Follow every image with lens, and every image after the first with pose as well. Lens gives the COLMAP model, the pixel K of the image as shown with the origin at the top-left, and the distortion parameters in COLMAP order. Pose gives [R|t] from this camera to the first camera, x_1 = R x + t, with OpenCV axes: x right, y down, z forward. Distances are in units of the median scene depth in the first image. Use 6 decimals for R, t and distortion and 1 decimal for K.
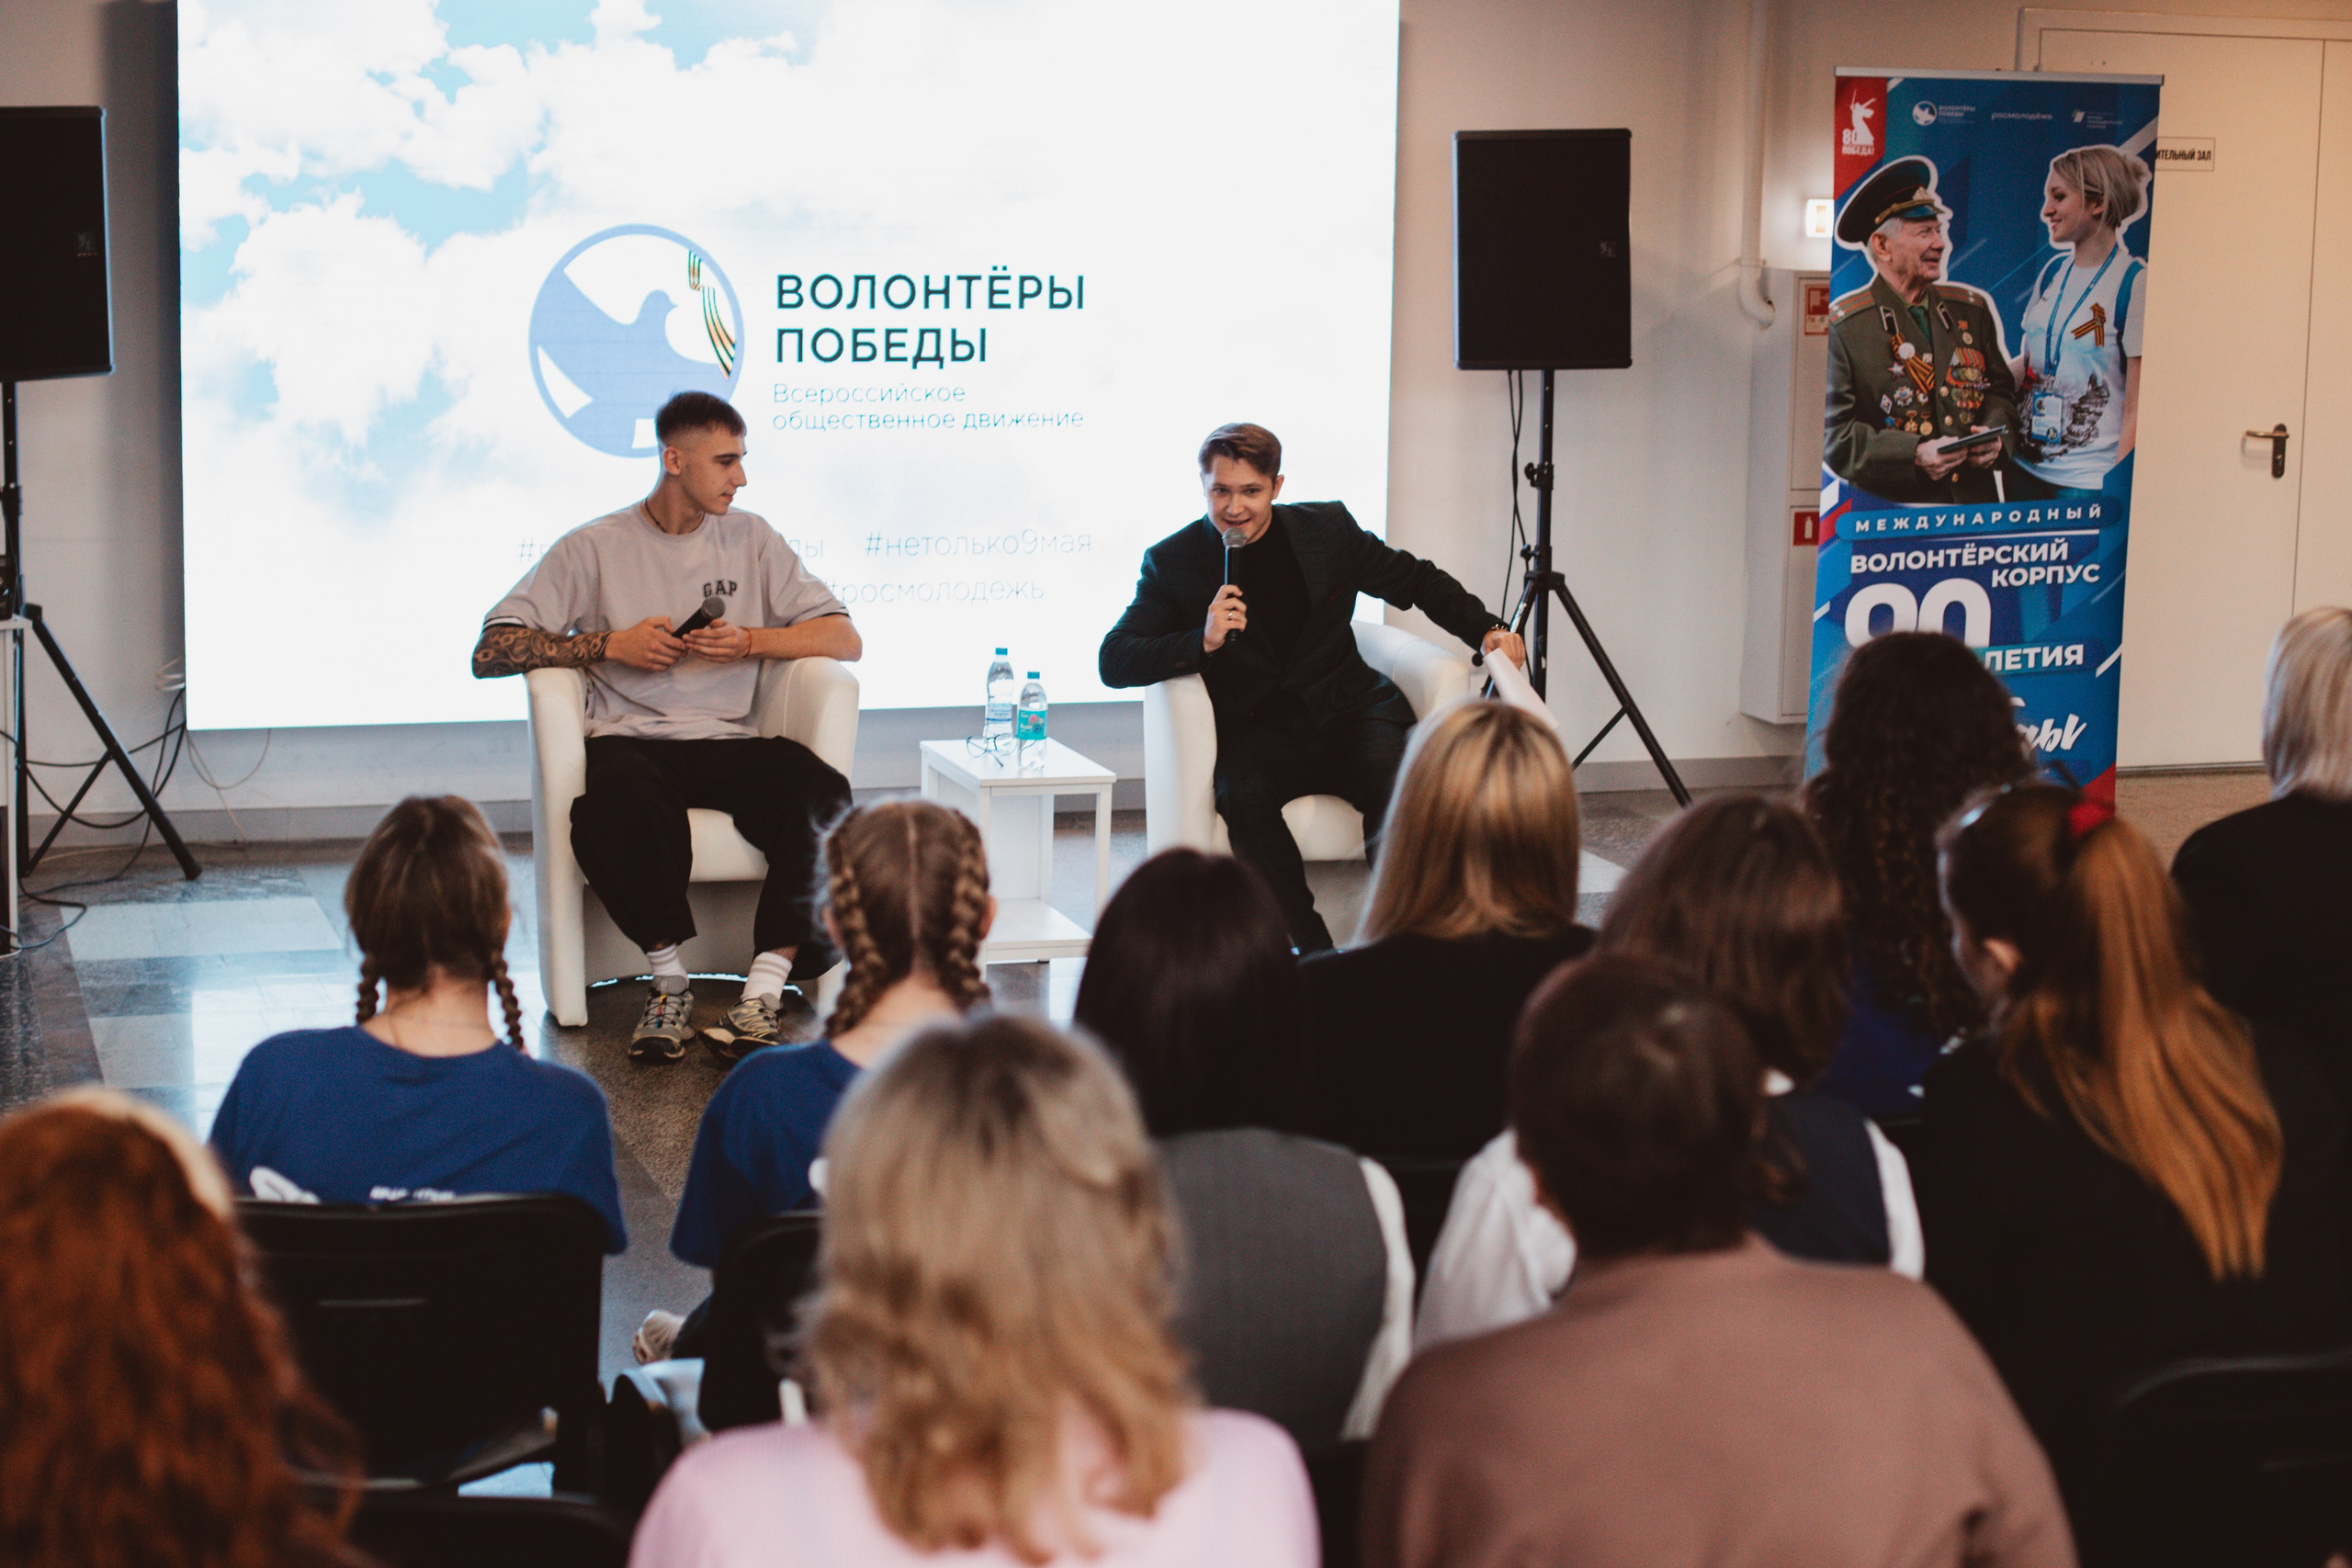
lens RADIAL K [[4070.6, 0, 1057.8], [0, 4070.6, 739.8], [0, 0, 1]] dist [-0.100724, -0.024858]
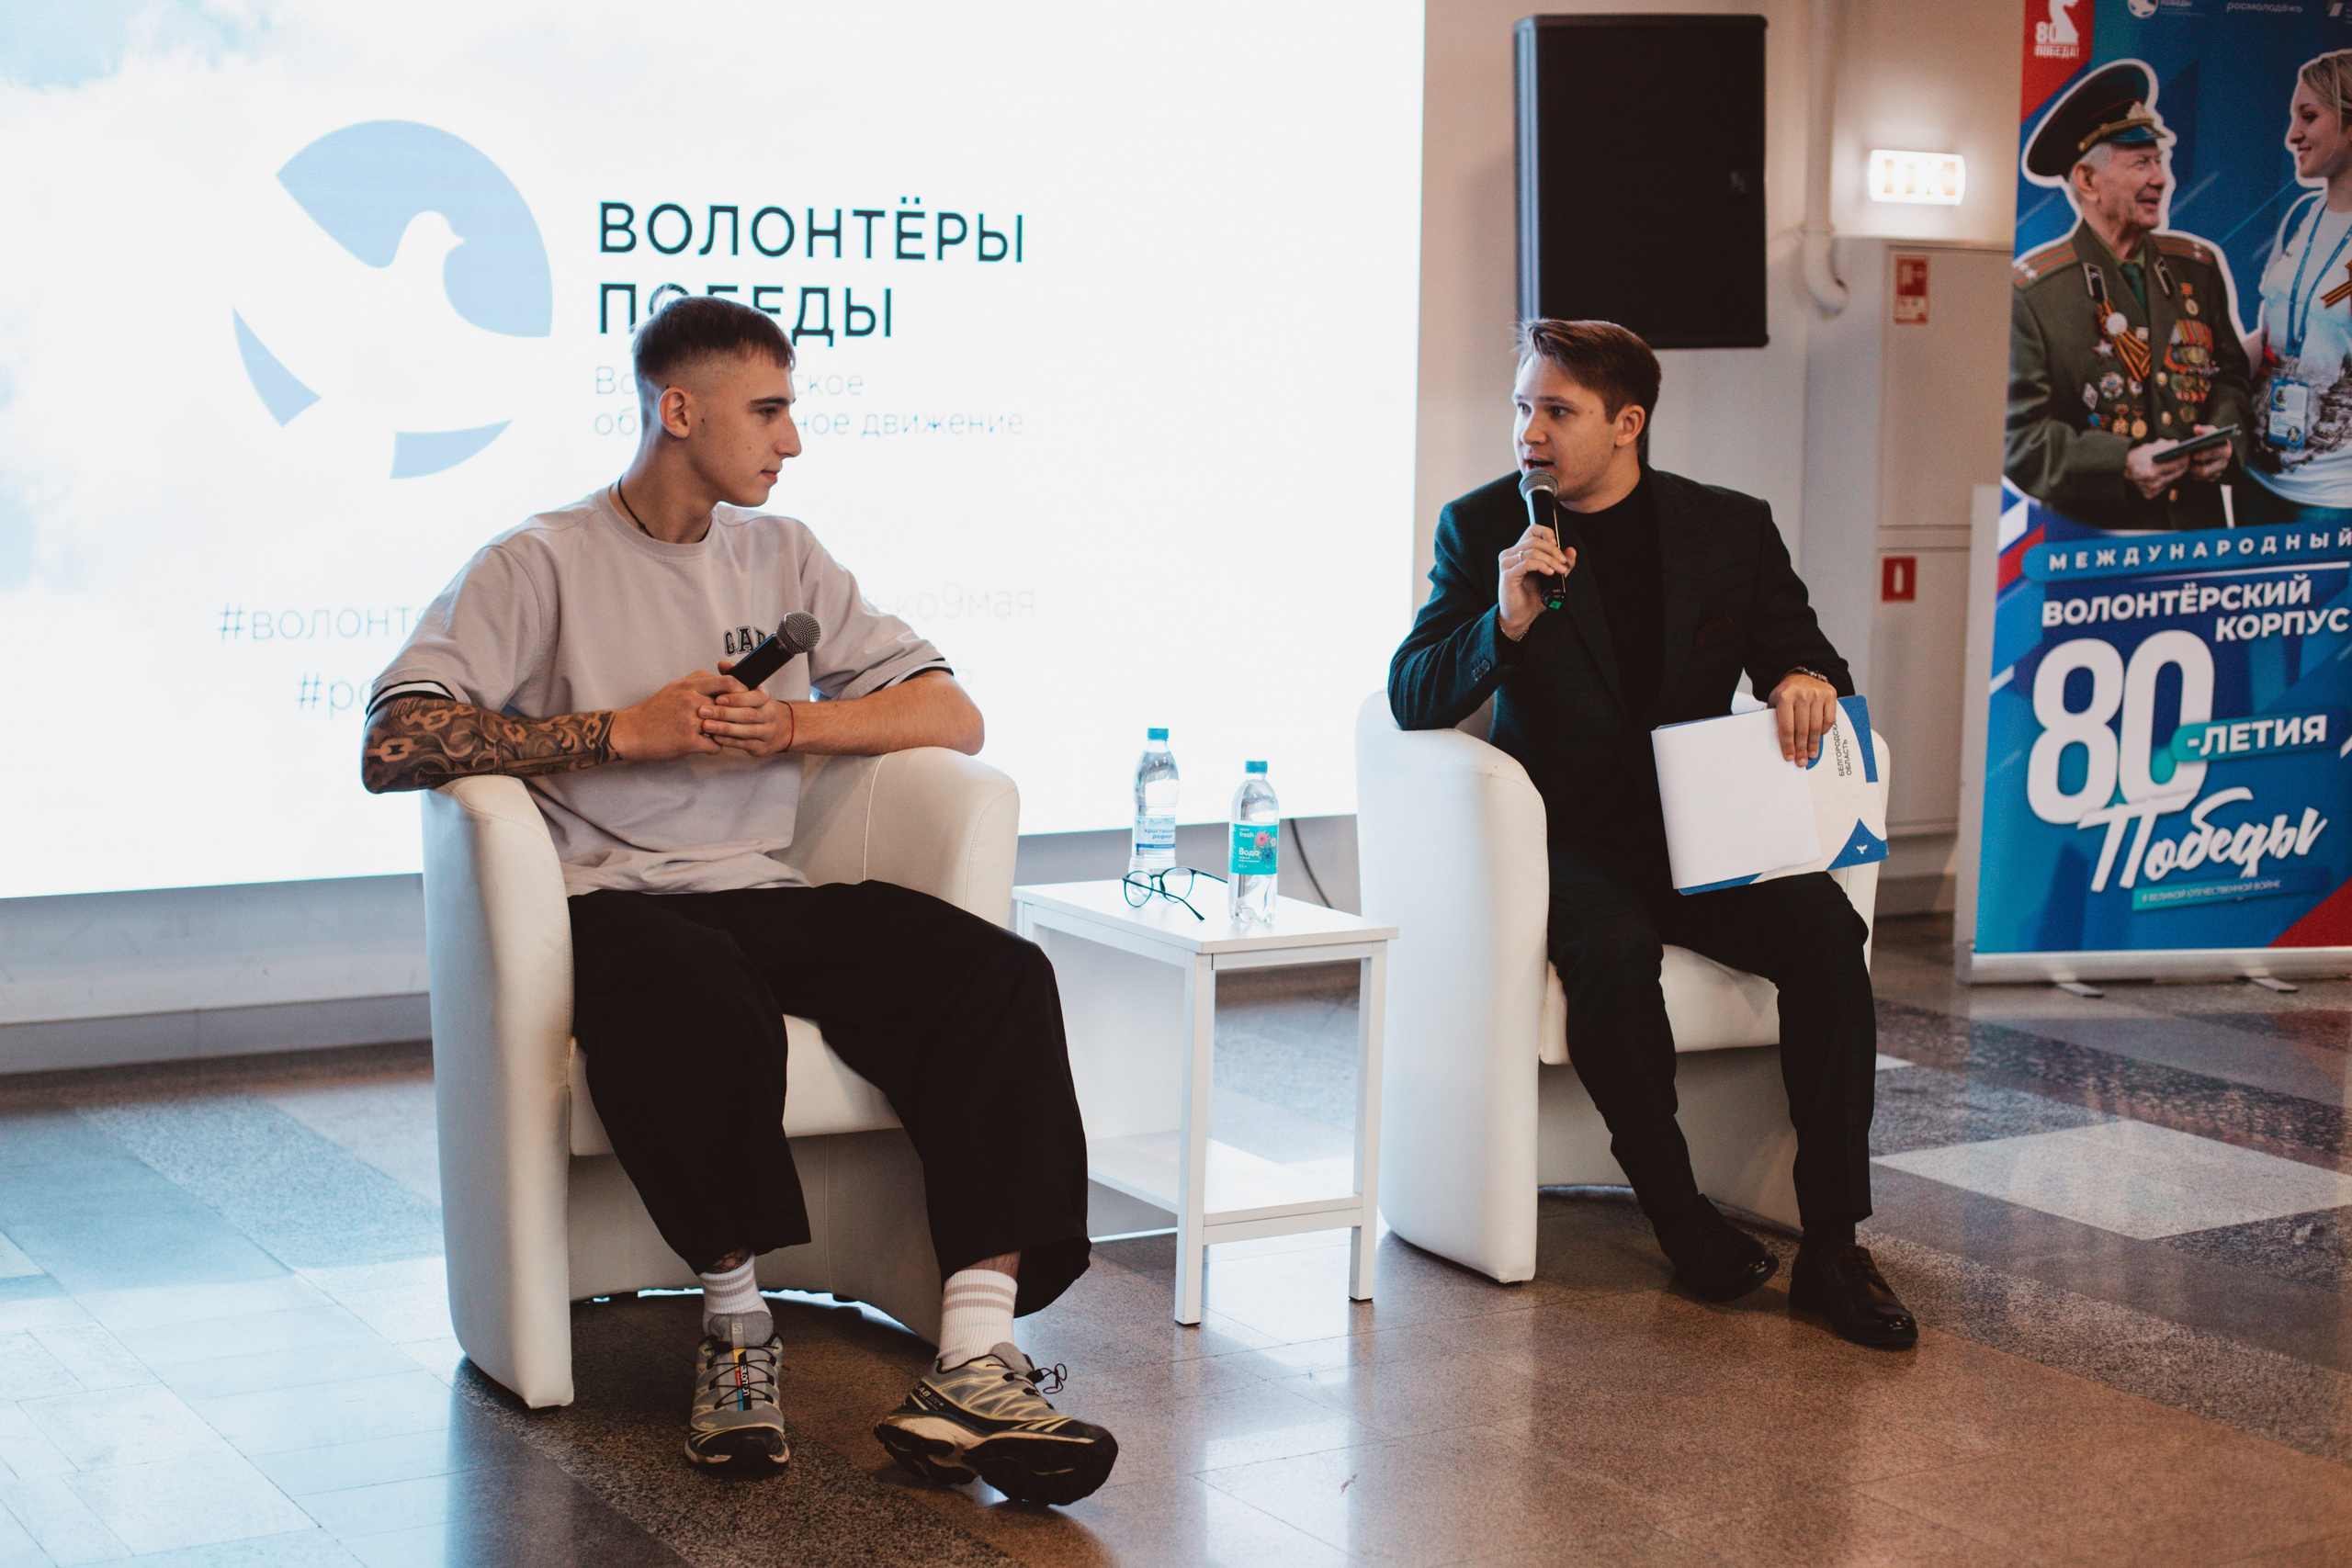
lens RADIAL K [[3764.7, 0, 1148.4], [0, 3764.7, 852.7], [0, 0, 1]] dist [-0.135447, 0.127855]
pose [[0.971816, -0.033093, 0.233405, -0.125891], [0.036849, 0.999252, -0.011750, 0.002294], [-0.232841, 0.020019, 0.972309, 0.380958]]
